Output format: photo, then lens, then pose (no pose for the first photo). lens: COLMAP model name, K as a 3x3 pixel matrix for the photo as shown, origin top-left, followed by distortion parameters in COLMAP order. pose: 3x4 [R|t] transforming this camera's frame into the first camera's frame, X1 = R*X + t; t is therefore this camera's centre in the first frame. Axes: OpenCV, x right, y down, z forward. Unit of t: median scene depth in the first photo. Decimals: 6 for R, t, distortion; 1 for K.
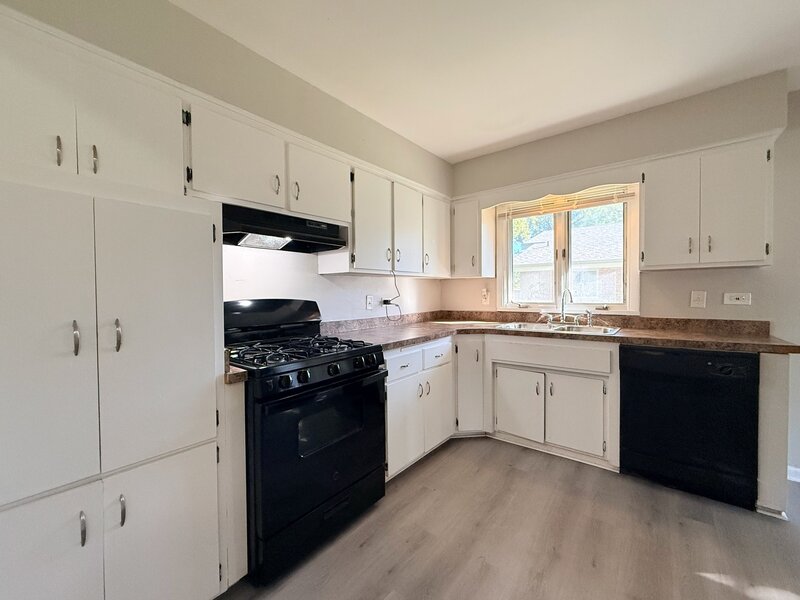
lens RADIAL K [[324.3, 0, 396.2], [0, 324.3, 299.8], [0, 0, 1]] dist [-0.002481, -0.000414]
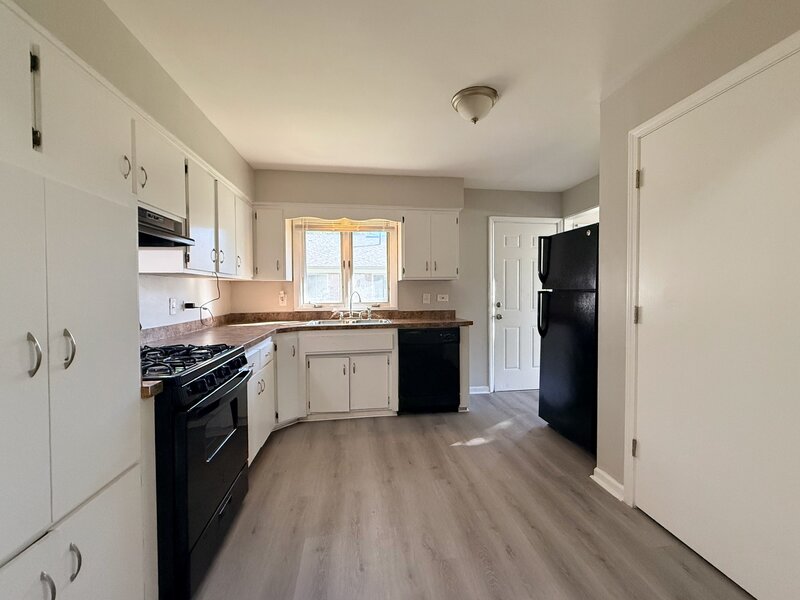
lens RADIAL K [[340.7, 0, 397.2], [0, 340.7, 298.9], [0, 0, 1]] dist [-0.002291, -0.000520]
pose [[0.691941, -0.011744, 0.721859, -0.368431], [0.017306, 0.999850, -0.000322, -0.001630], [-0.721747, 0.012715, 0.692041, -0.080381]]
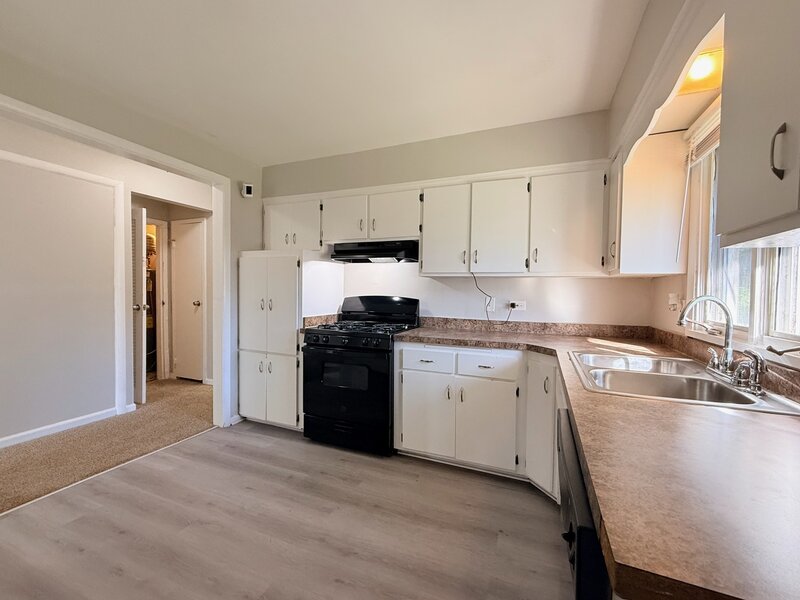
lens RADIAL K [[324.3, 0, 396.2], [0, 324.3, 299.8], [0, 0, 1]] dist [-0.002481, -0.000414]
pose [[0.301641, 0.041764, -0.952506, 0.874568], [-0.042465, 0.998637, 0.030339, -0.026607], [0.952476, 0.031296, 0.303003, 0.481611]]
